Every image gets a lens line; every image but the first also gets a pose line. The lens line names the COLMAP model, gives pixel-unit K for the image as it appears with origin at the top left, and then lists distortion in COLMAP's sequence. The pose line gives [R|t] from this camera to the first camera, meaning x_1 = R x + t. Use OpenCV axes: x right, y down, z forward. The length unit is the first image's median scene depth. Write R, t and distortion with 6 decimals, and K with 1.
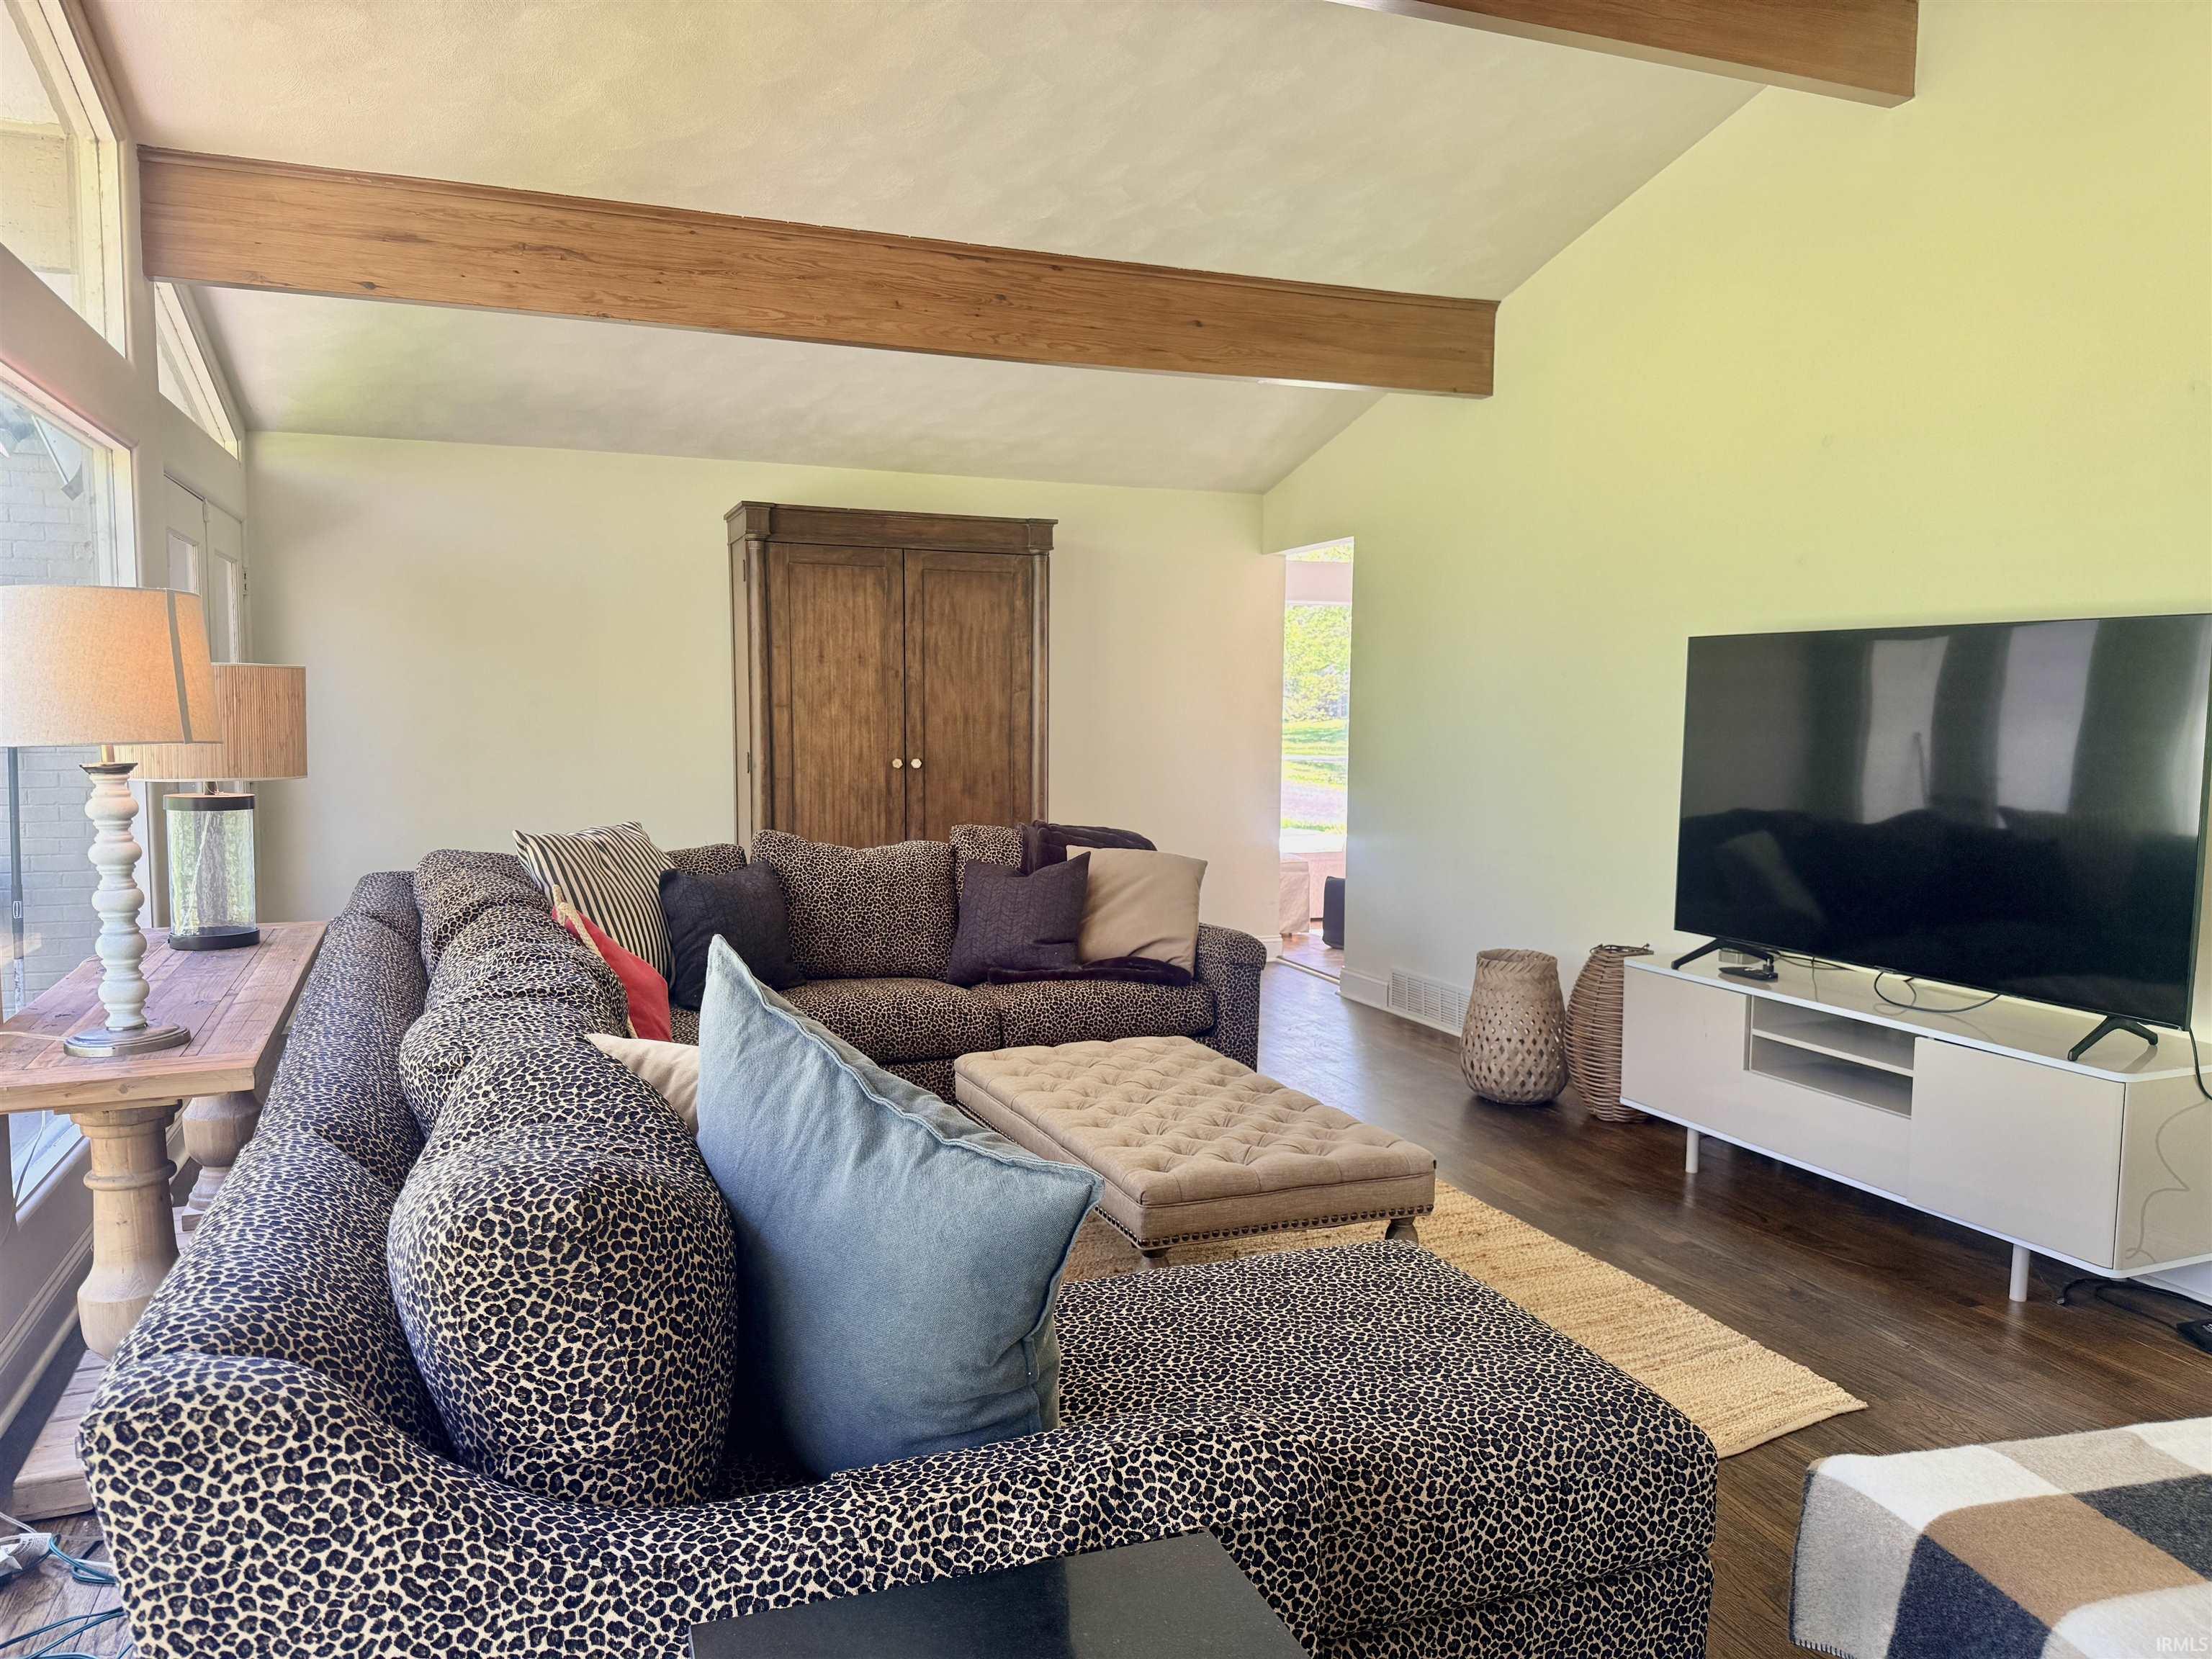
lens RADIAL K [[1573.5, 0, 1092.2], [0, 1573.5, 848.3], [0, 0, 1]] dist [0.025506, -0.017185]
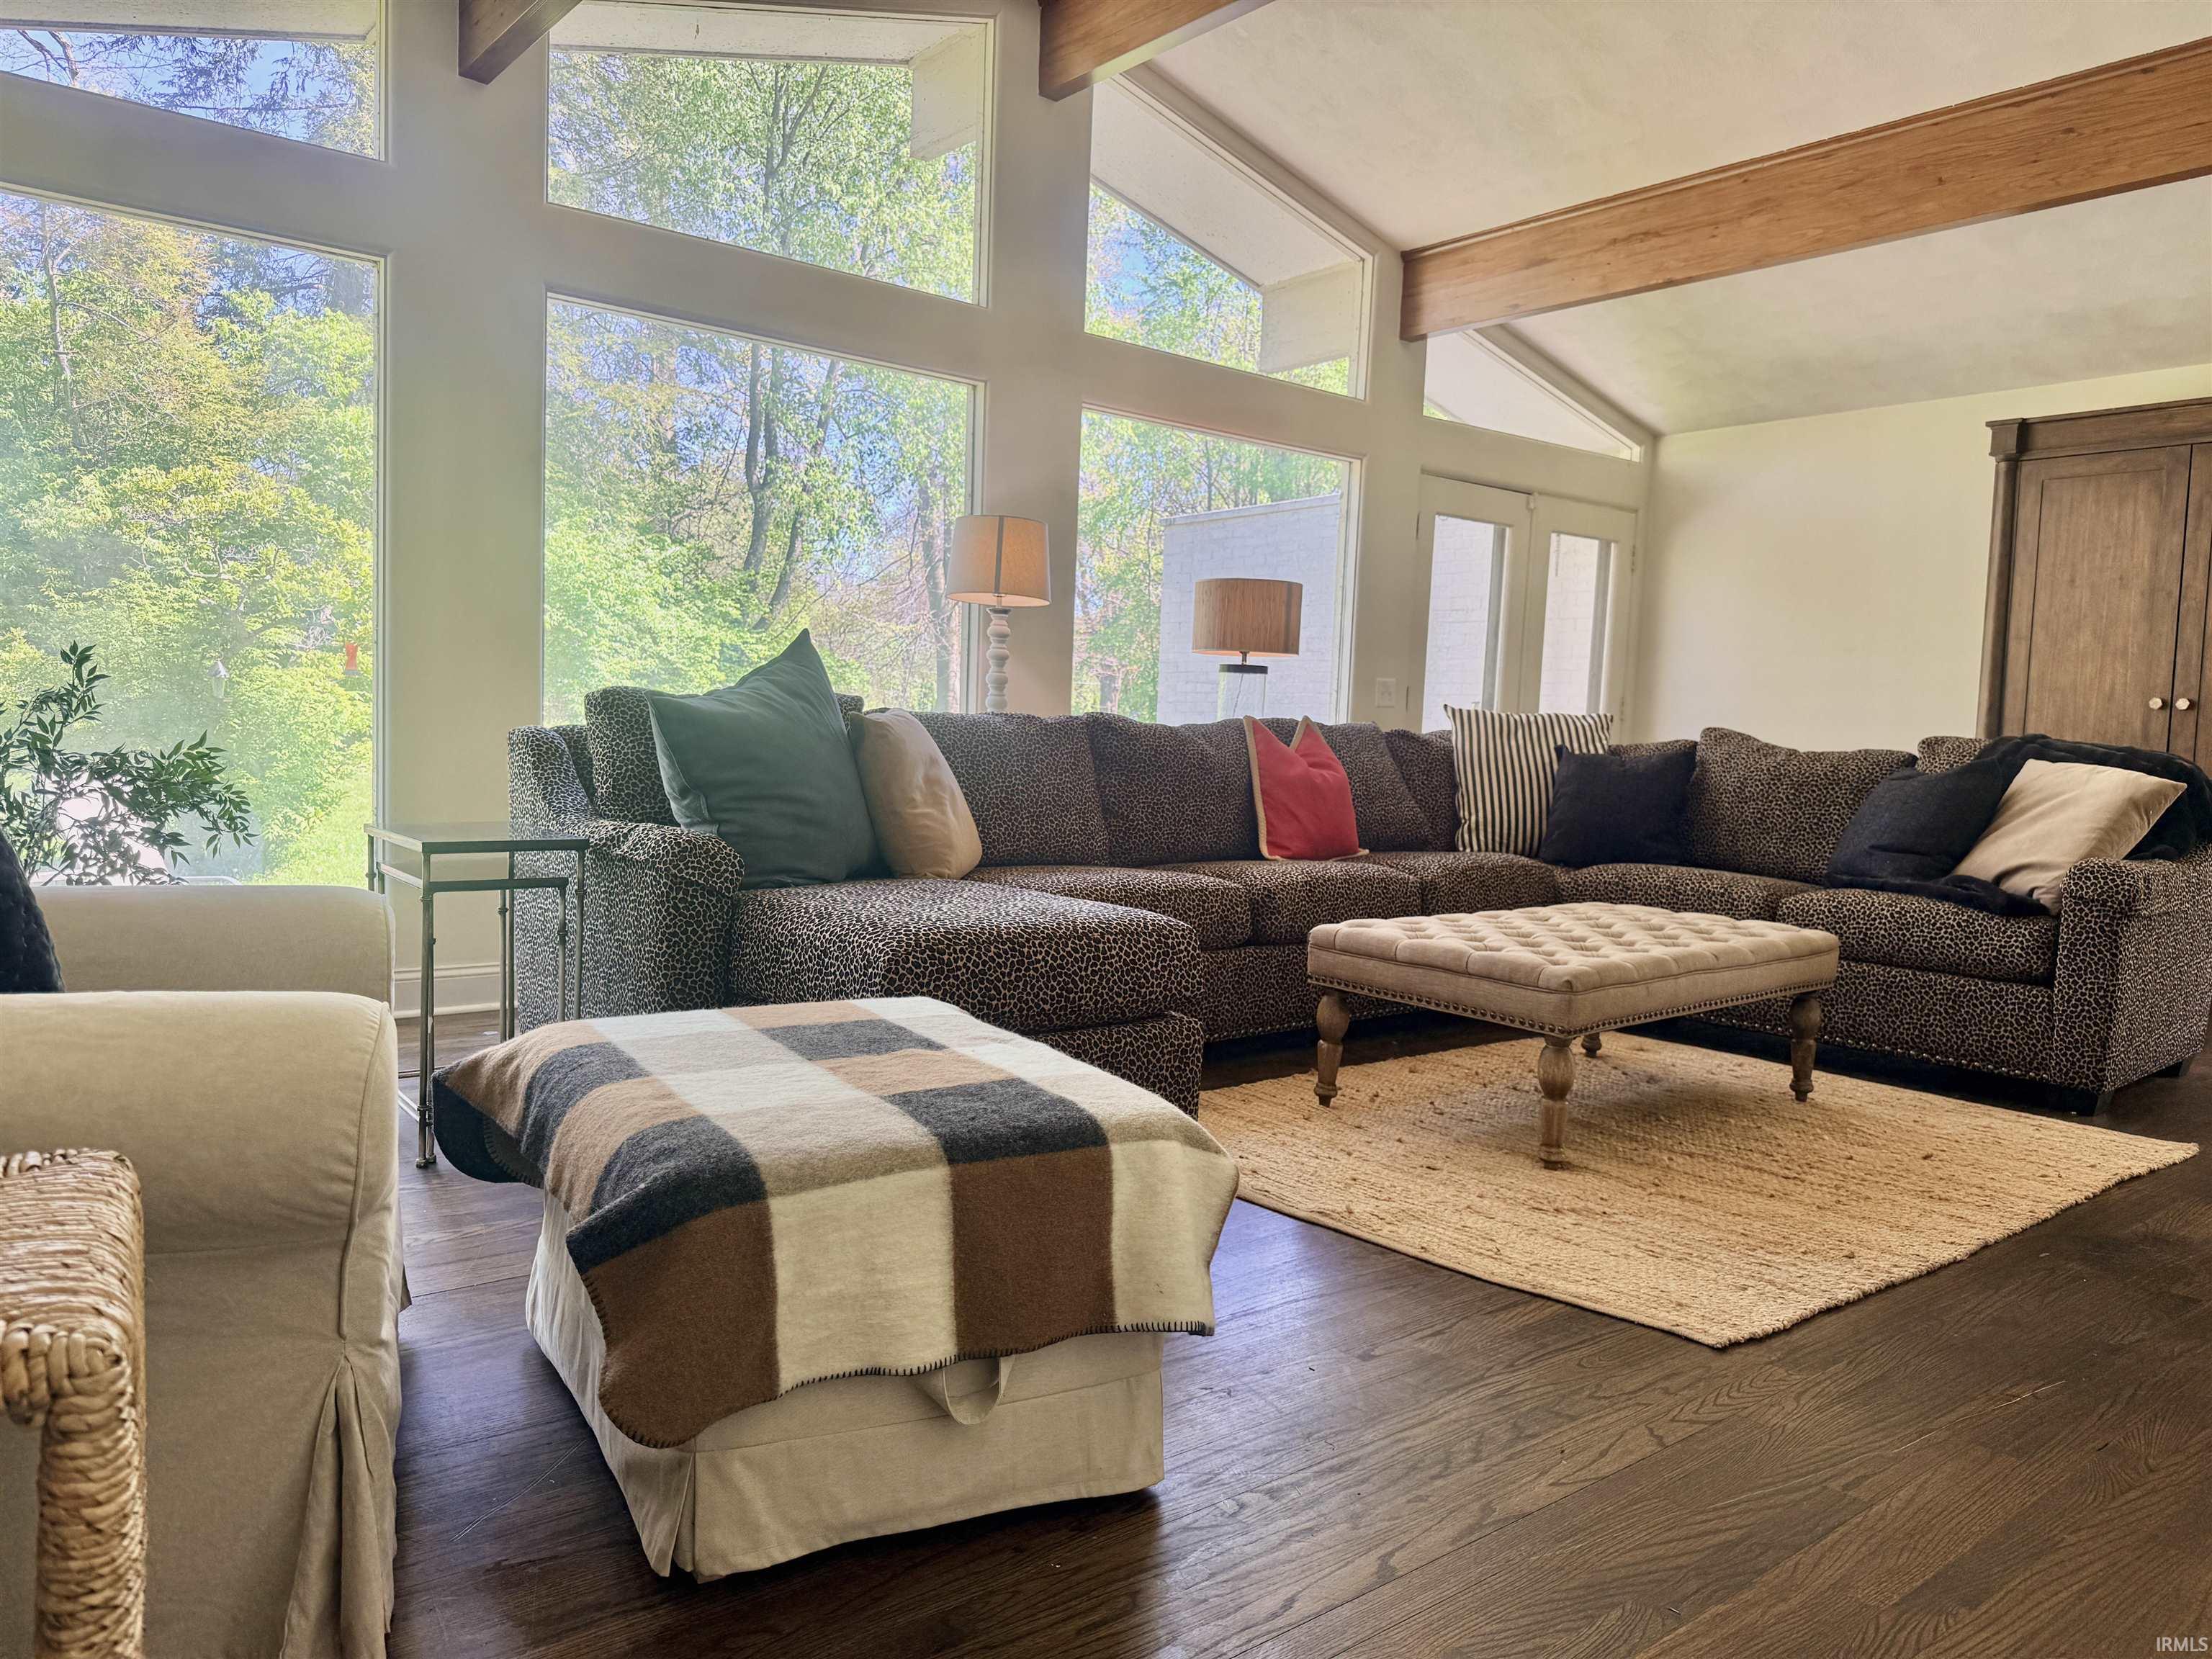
lens RADIAL K [[1573.5, 0, 1092.1], [0, 1573.5, 824.6], [0, 0, 1]] dist [0.025506, -0.017185]
pose [[0.317596, 0.064593, -0.946024, 0.505178], [-0.121723, 0.992200, 0.026882, 0.057111], [0.940381, 0.106615, 0.322981, 0.208271]]
